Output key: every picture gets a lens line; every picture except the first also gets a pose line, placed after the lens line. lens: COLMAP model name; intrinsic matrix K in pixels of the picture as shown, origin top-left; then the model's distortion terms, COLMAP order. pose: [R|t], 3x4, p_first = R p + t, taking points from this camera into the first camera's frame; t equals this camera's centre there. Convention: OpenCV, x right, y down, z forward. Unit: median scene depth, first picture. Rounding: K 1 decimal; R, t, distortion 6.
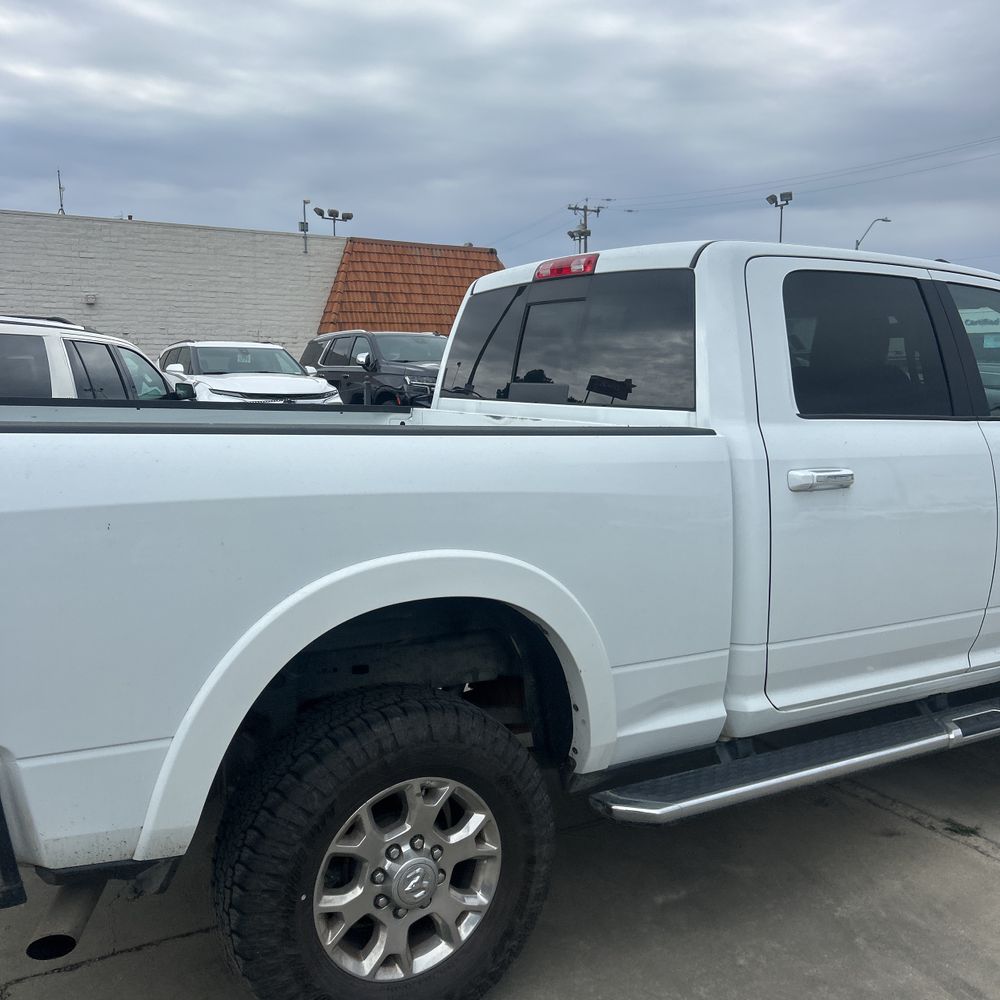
lens RADIAL K [[1008.0, 0, 491.1], [0, 1008.0, 484.0], [0, 0, 1]] dist [0.042285, -0.047138]
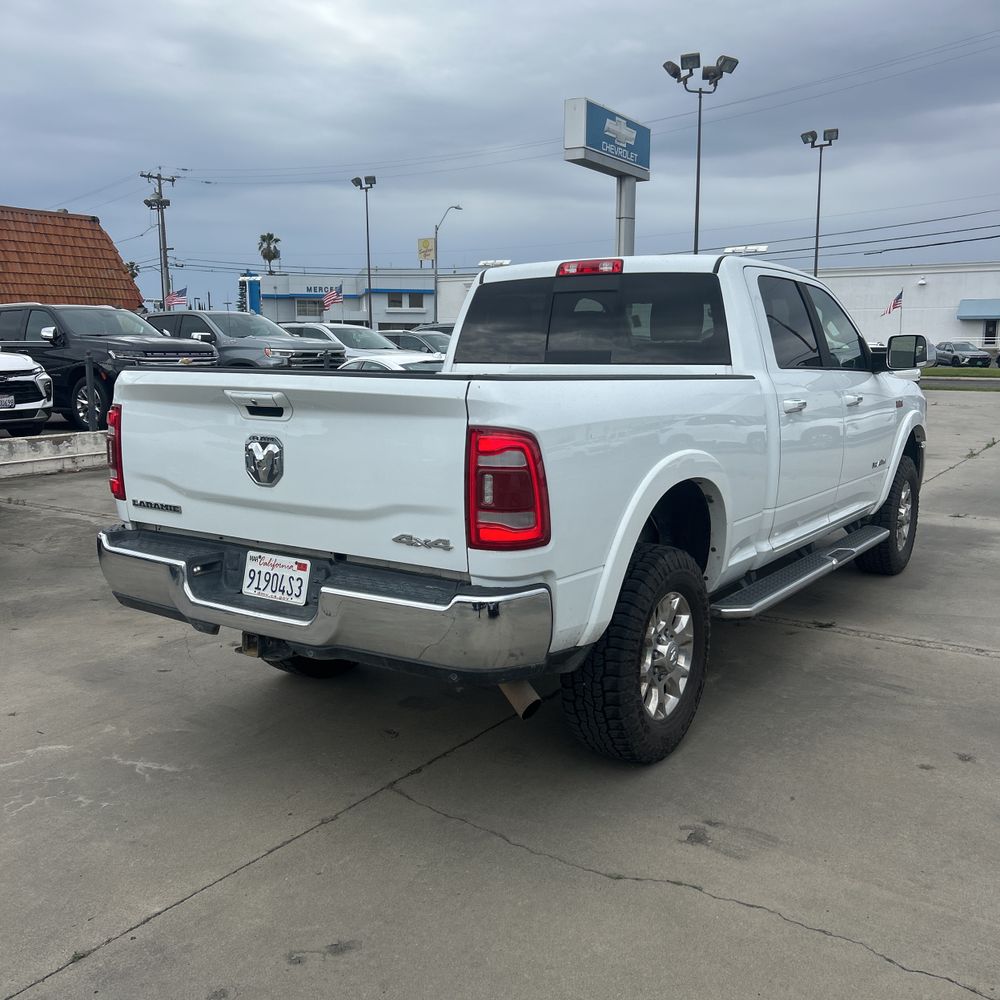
lens RADIAL K [[1008.0, 0, 491.1], [0, 1008.0, 484.0], [0, 0, 1]] dist [0.042285, -0.047138]
pose [[0.906400, -0.065105, 0.417374, -0.716560], [0.054762, 0.997824, 0.036722, 0.030971], [-0.418856, -0.010428, 0.907993, -0.247865]]
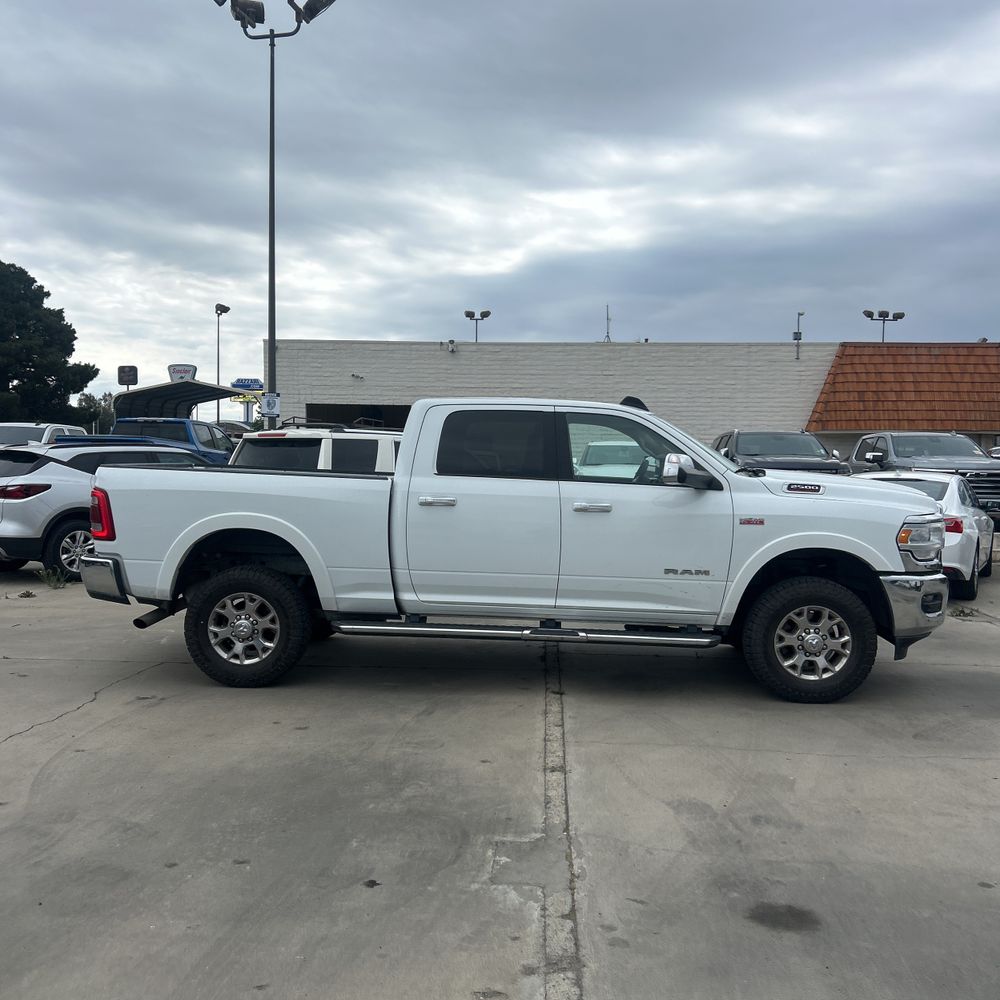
lens RADIAL K [[1001.3, 0, 477.9], [0, 1001.3, 488.2], [0, 0, 1]] dist [0.149270, -0.425856]
pose [[0.814649, 0.019357, -0.579631, 1.522617], [-0.072283, 0.995039, -0.068360, 0.101490], [0.575432, 0.097587, 0.812007, -0.705067]]
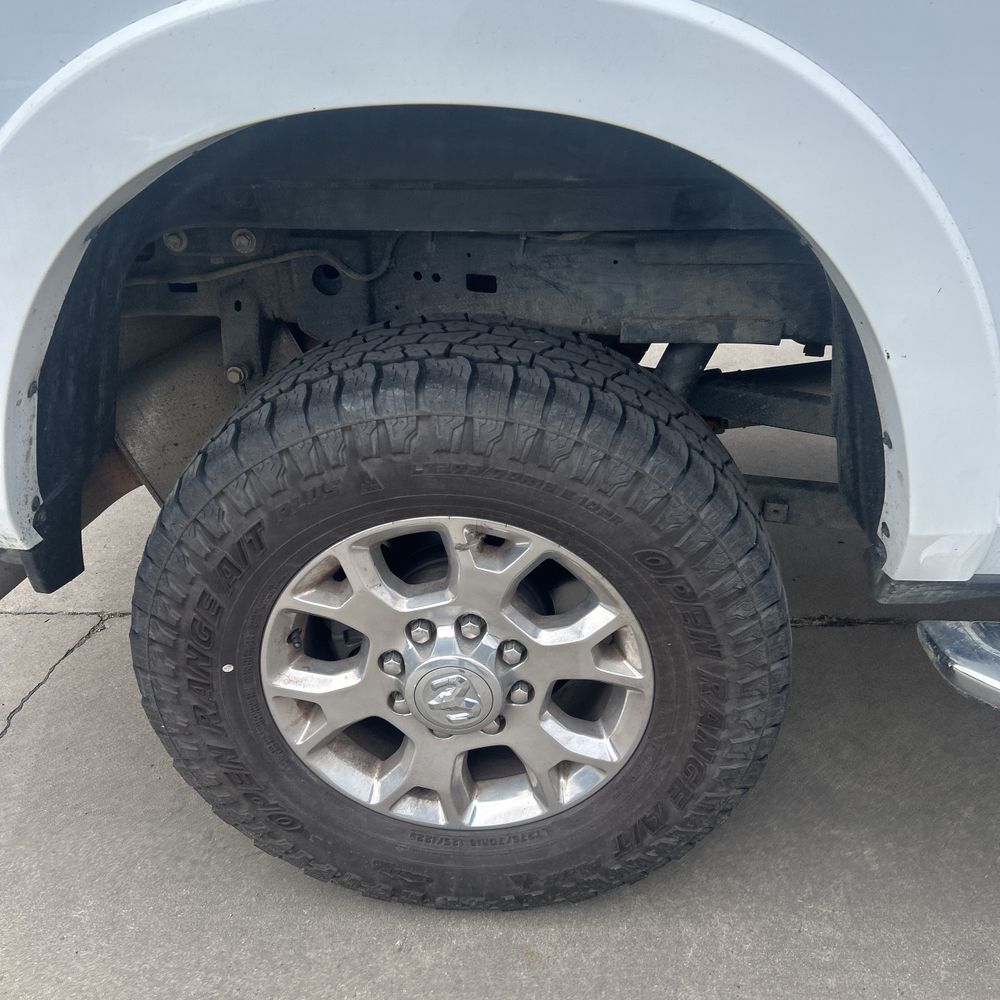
lens RADIAL K [[1001.3, 0, 477.9], [0, 1001.3, 488.2], [0, 0, 1]] dist [0.149270, -0.425856]
pose [[0.819307, 0.235641, -0.522695, 0.132573], [-0.022709, 0.924263, 0.381080, 0.067086], [0.572906, -0.300351, 0.762606, 0.458276]]
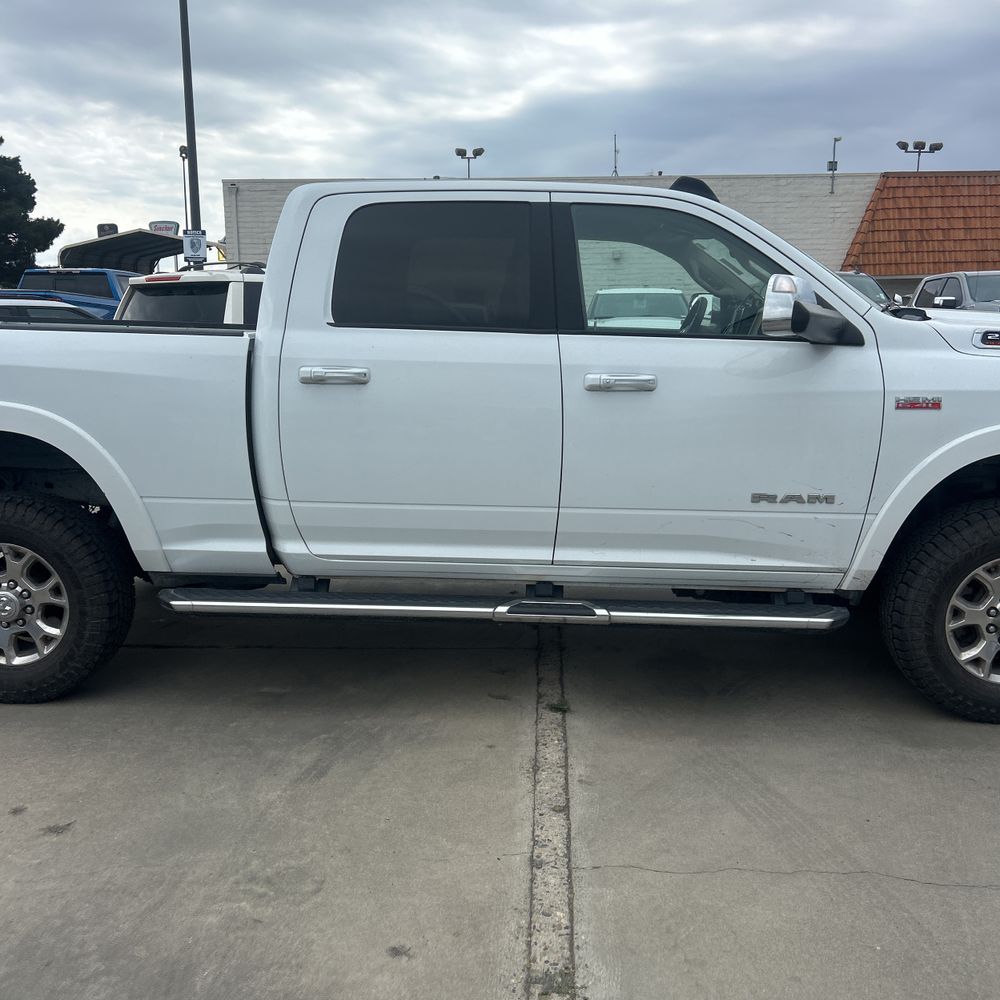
lens RADIAL K [[1006.6, 0, 493.8], [0, 1006.6, 500.6], [0, 0, 1]] dist [0.090322, -0.146768]
pose [[0.823158, 0.090642, -0.560530, 1.063697], [-0.055757, 0.995309, 0.079068, 0.034920], [0.565068, -0.033832, 0.824351, 0.067870]]
